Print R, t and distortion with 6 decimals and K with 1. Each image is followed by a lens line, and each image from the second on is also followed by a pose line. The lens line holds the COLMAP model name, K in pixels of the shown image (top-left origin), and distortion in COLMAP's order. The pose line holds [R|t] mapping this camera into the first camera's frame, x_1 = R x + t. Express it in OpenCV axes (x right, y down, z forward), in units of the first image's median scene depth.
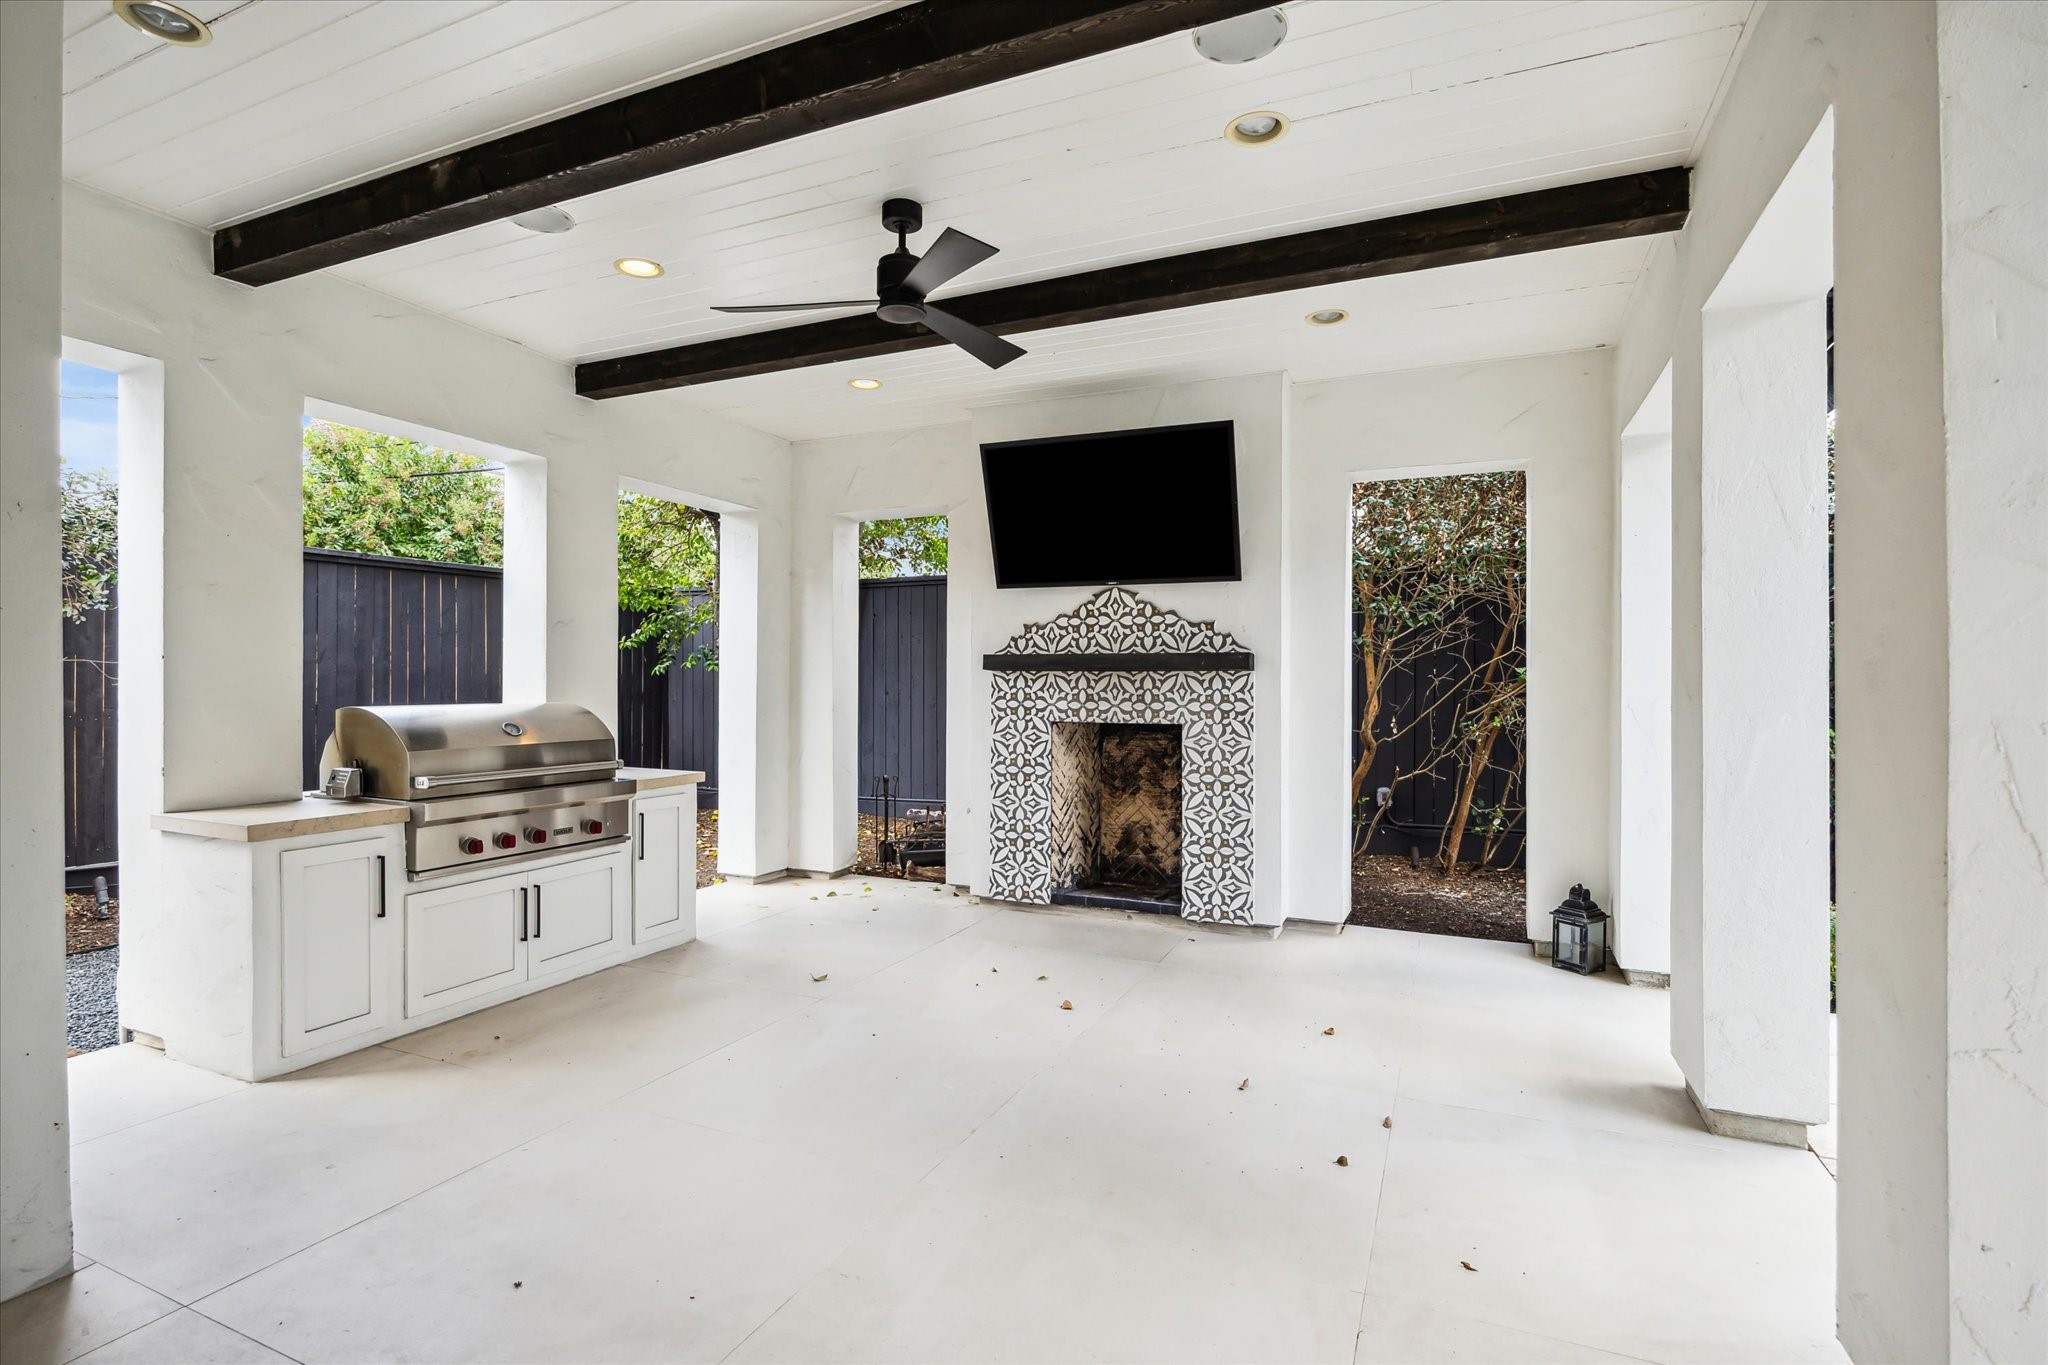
lens RADIAL K [[989.5, 0, 1024.0], [0, 989.5, 682.5], [0, 0, 1]] dist [-0.003428, 0.000197]
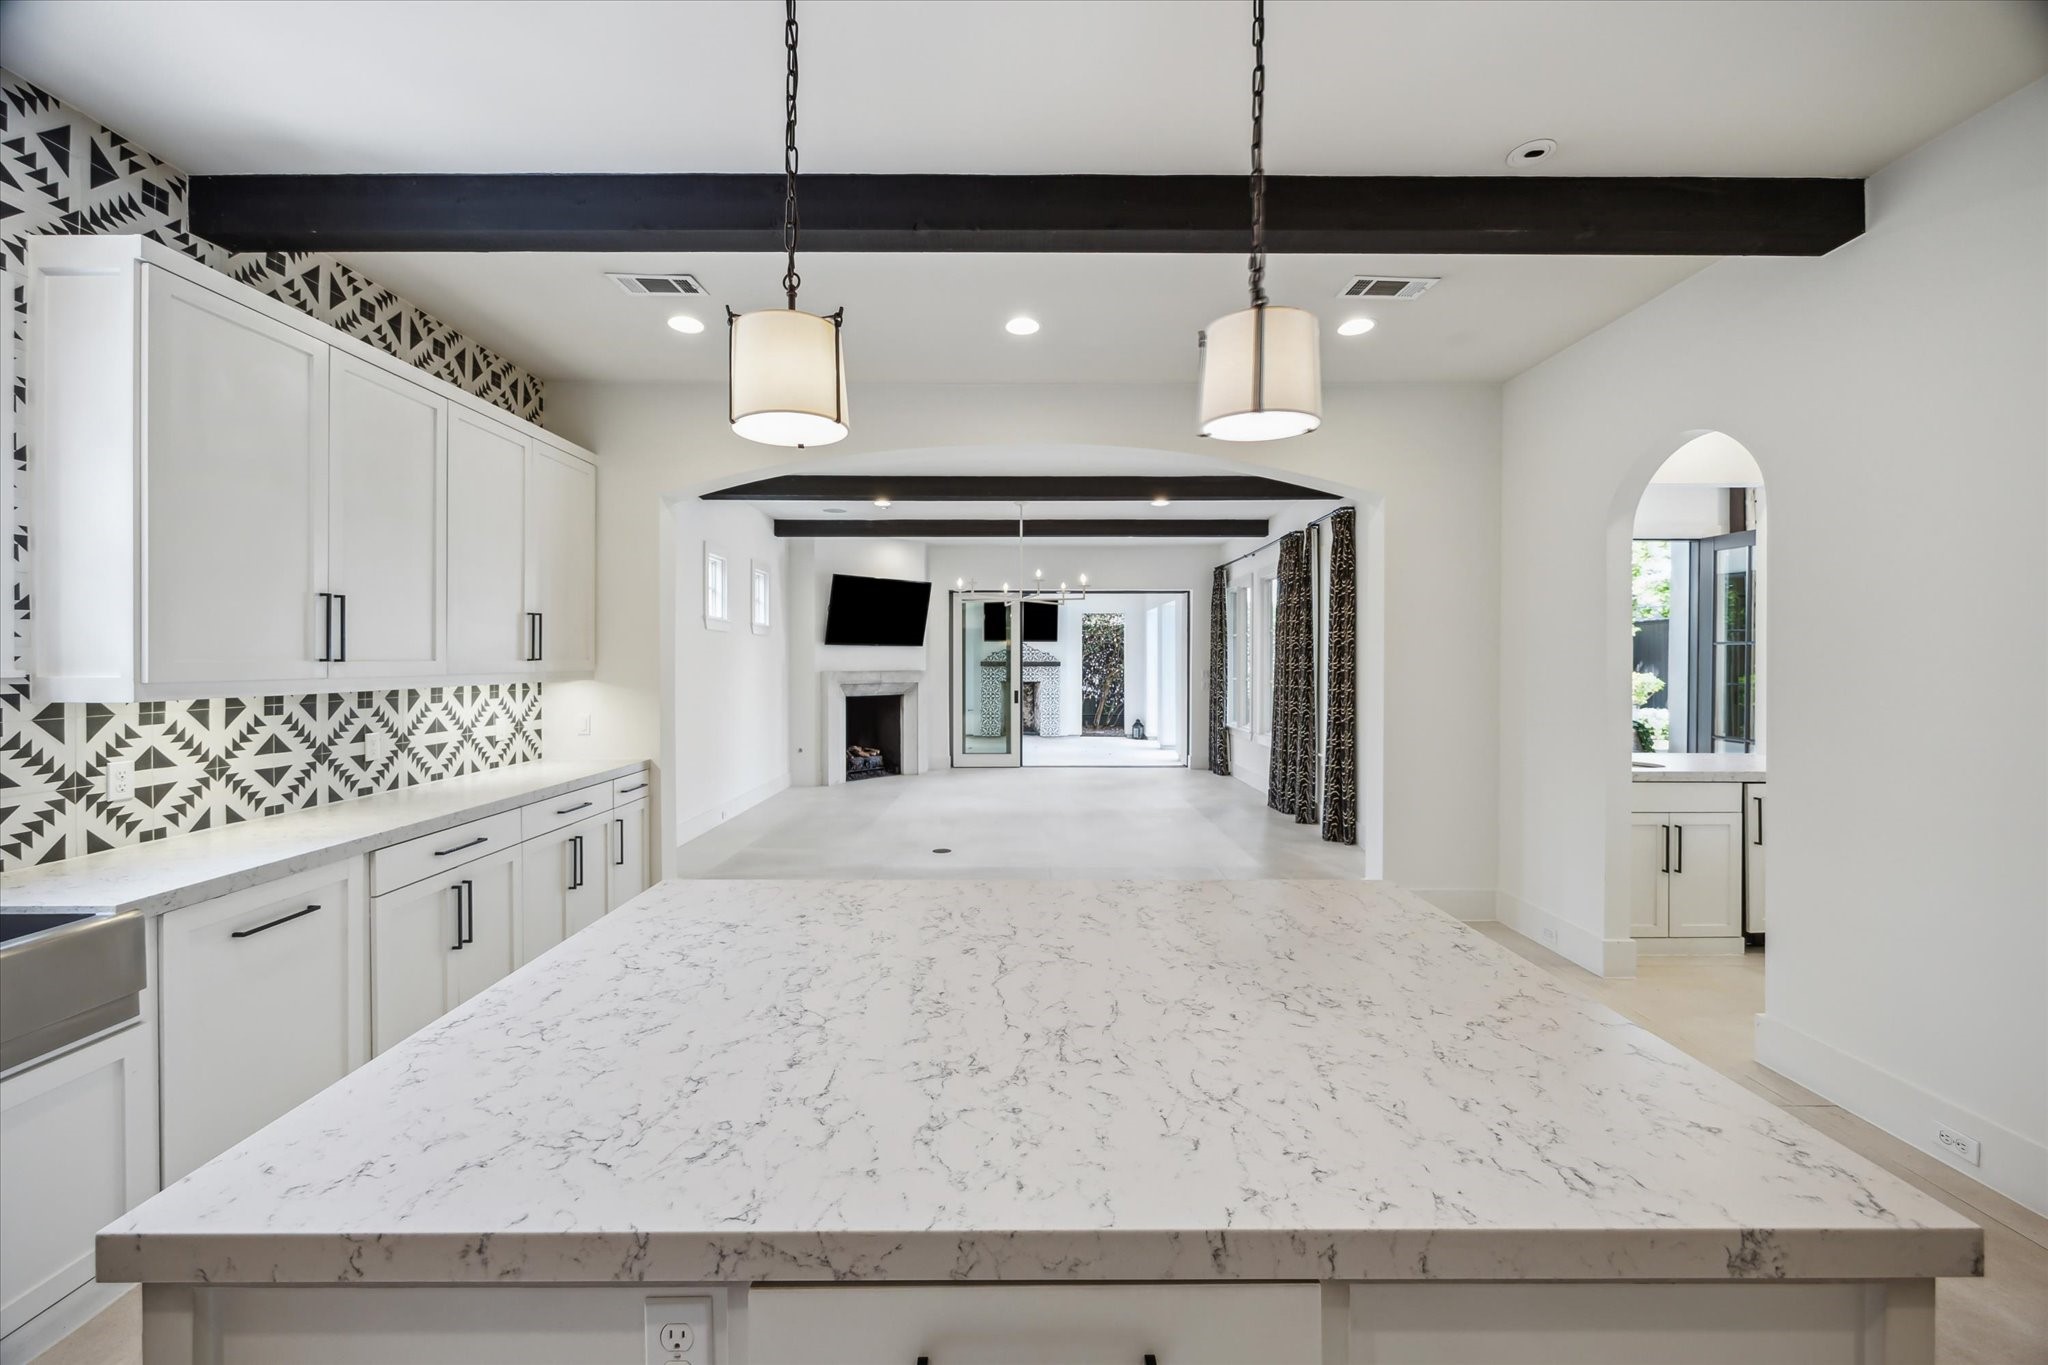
lens RADIAL K [[789.5, 0, 1023.4], [0, 789.5, 673.3], [0, 0, 1]] dist [-0.000545, 0.000113]
pose [[0.913844, -0.009058, 0.405964, -0.985789], [0.002834, 0.999869, 0.015930, -0.031134], [-0.406055, -0.013407, 0.913750, -1.477317]]
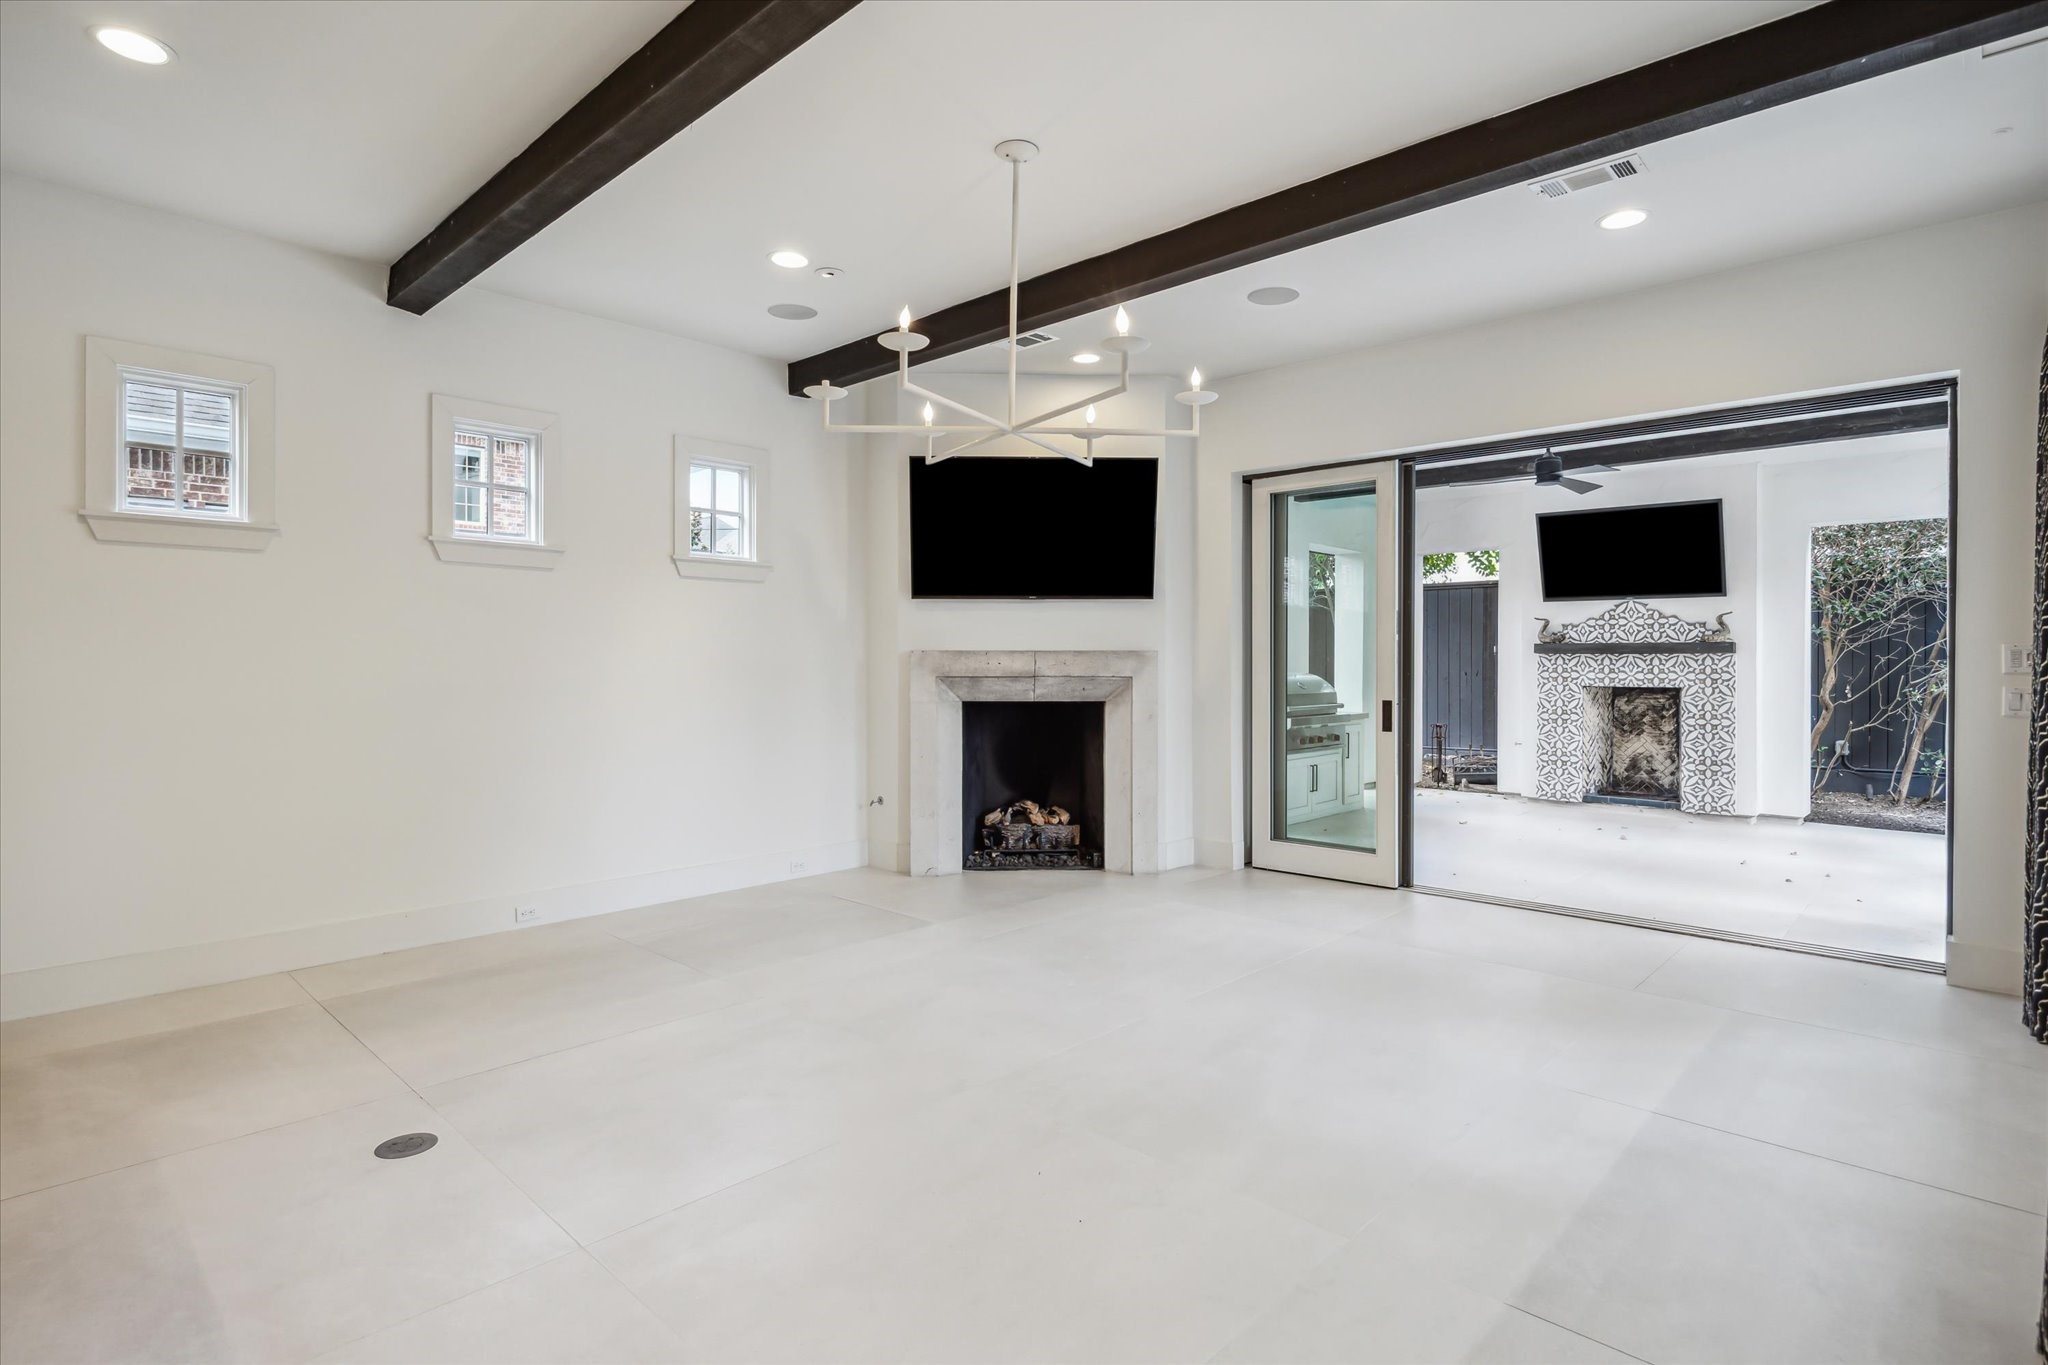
lens RADIAL K [[1034.0, 0, 1011.8], [0, 1034.0, 667.0], [0, 0, 1]] dist [-0.006333, -0.000146]
pose [[0.940752, -0.001451, -0.339093, -0.269197], [0.002612, 0.999992, 0.002968, 0.001975], [0.339086, -0.003678, 0.940748, -0.848954]]
